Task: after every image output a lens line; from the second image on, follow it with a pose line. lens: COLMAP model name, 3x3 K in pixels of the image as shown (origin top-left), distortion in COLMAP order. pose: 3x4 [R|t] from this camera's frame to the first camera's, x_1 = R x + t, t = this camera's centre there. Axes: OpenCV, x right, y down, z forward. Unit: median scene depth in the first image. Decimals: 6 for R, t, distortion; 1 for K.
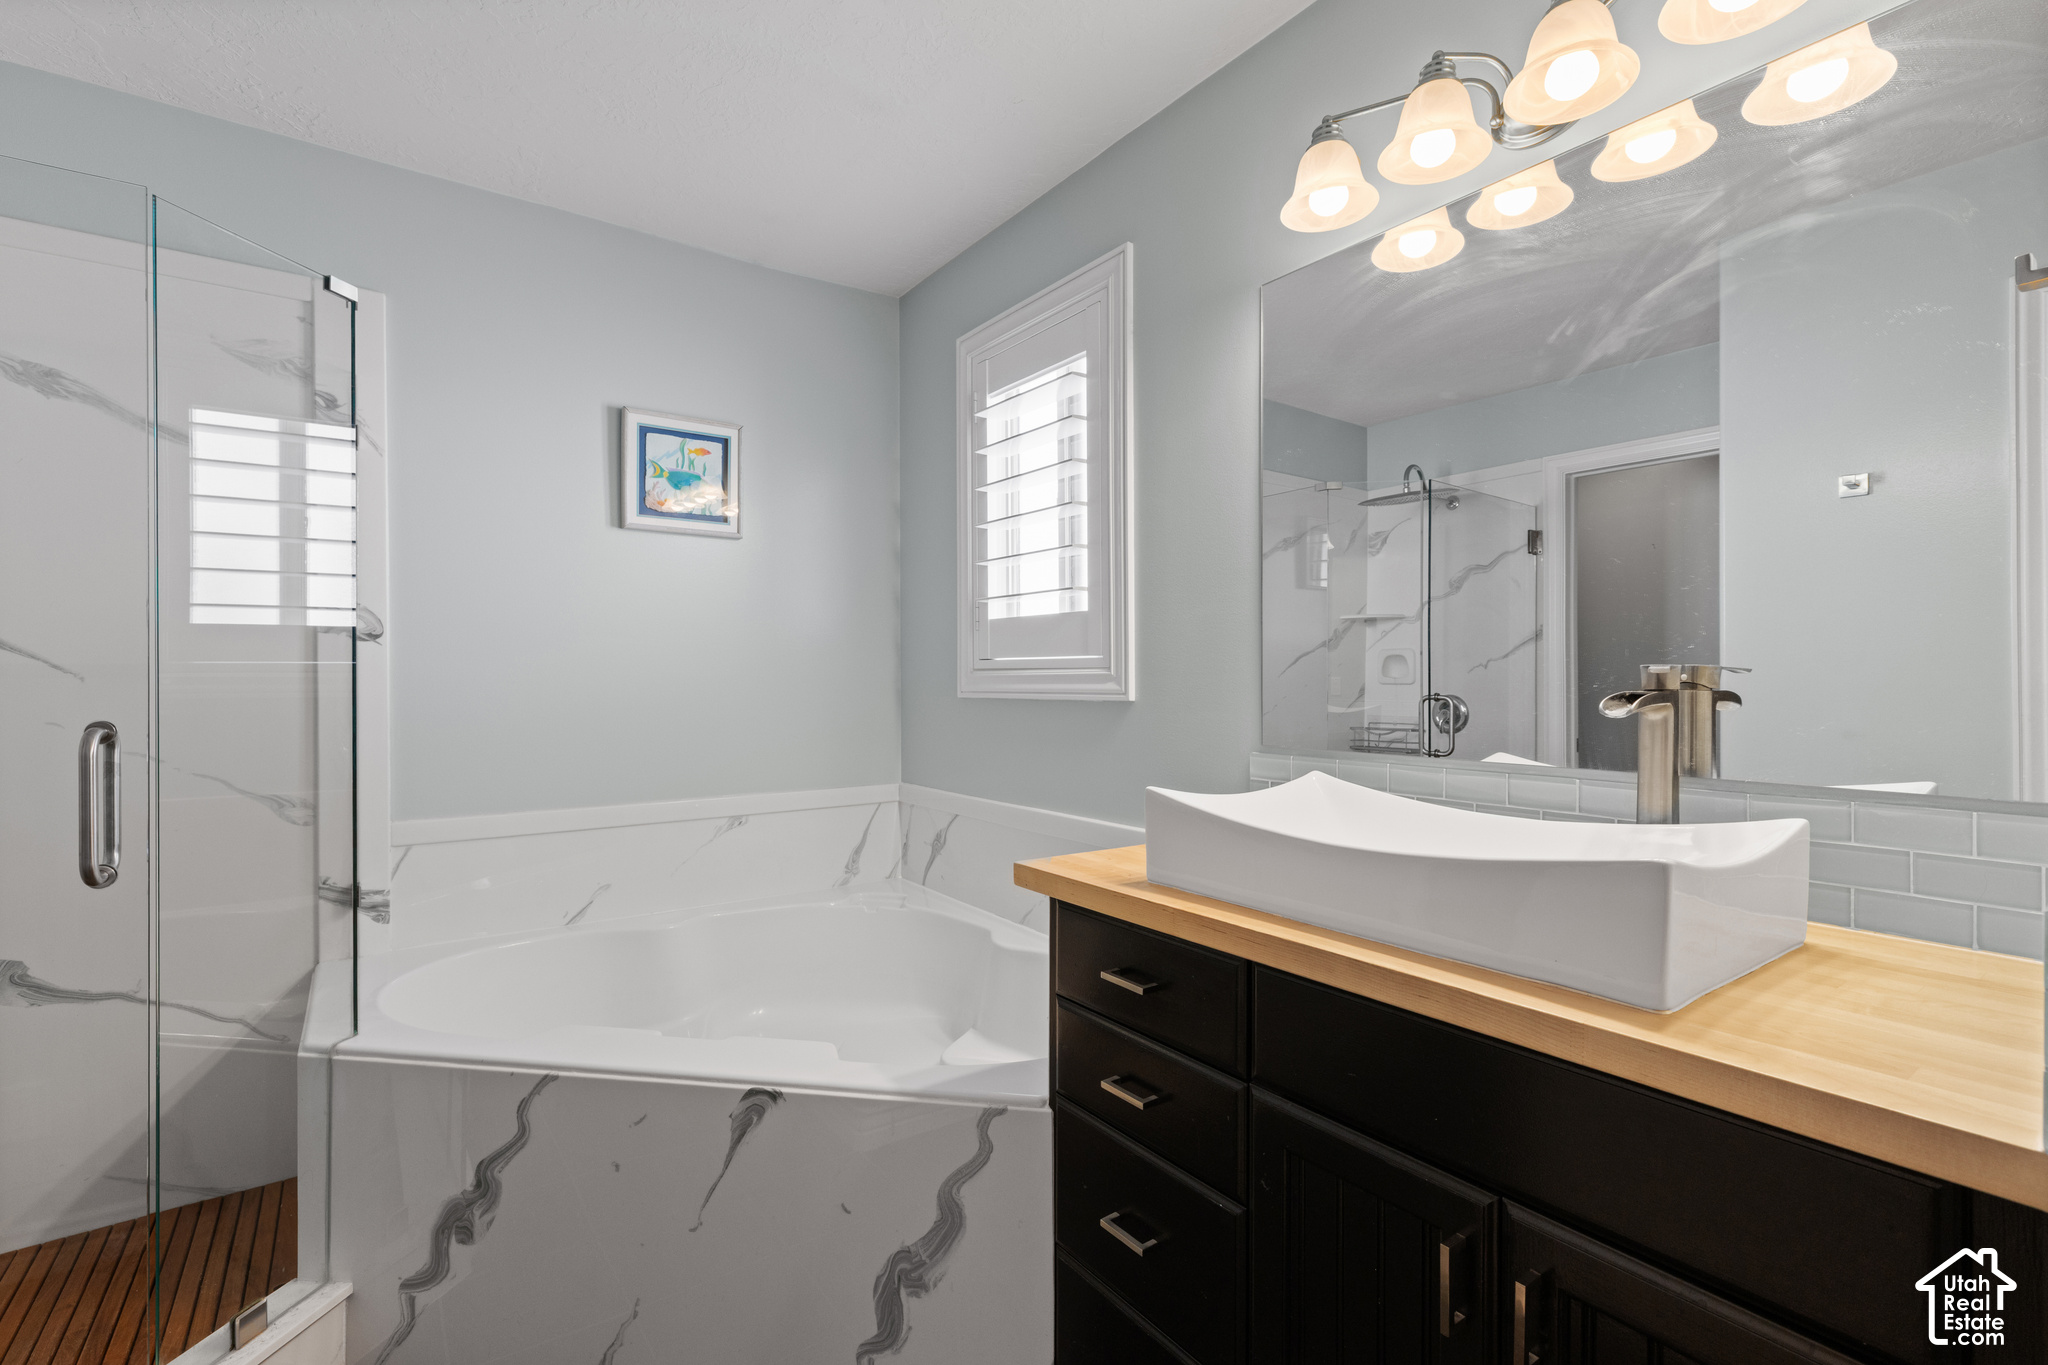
lens RADIAL K [[920.6, 0, 1024.9], [0, 920.6, 682.6], [0, 0, 1]] dist [0.005521, 0.000546]
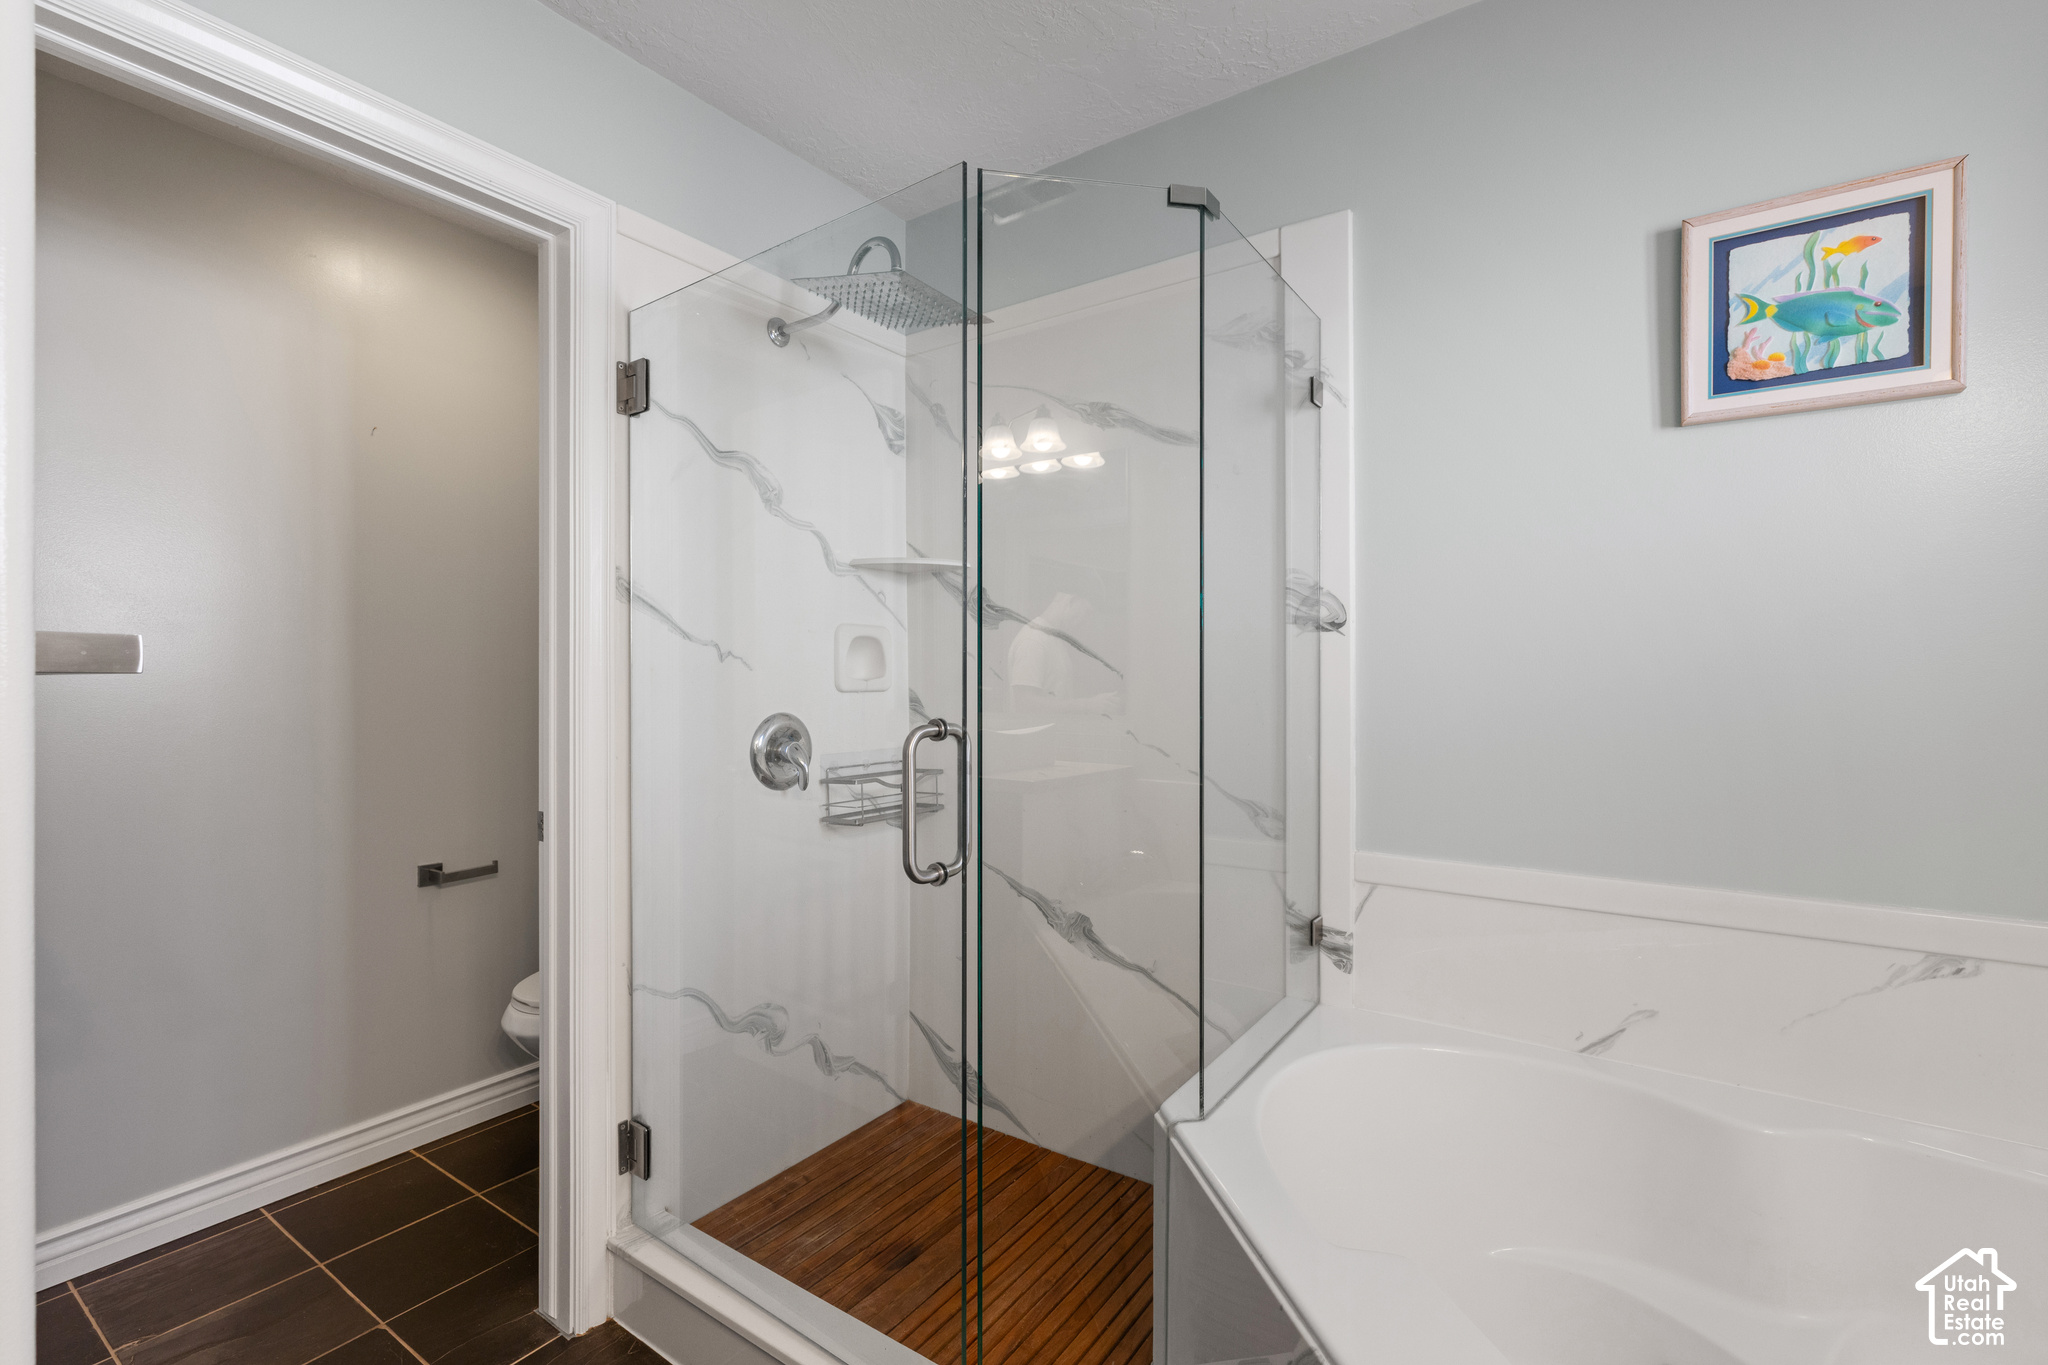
lens RADIAL K [[920.6, 0, 1024.8], [0, 920.6, 674.2], [0, 0, 1]] dist [0.005521, 0.000546]
pose [[0.335984, 0.002360, -0.941865, -0.014473], [-0.001199, 0.999997, 0.002078, -0.007104], [0.941867, 0.000432, 0.335986, 0.444639]]
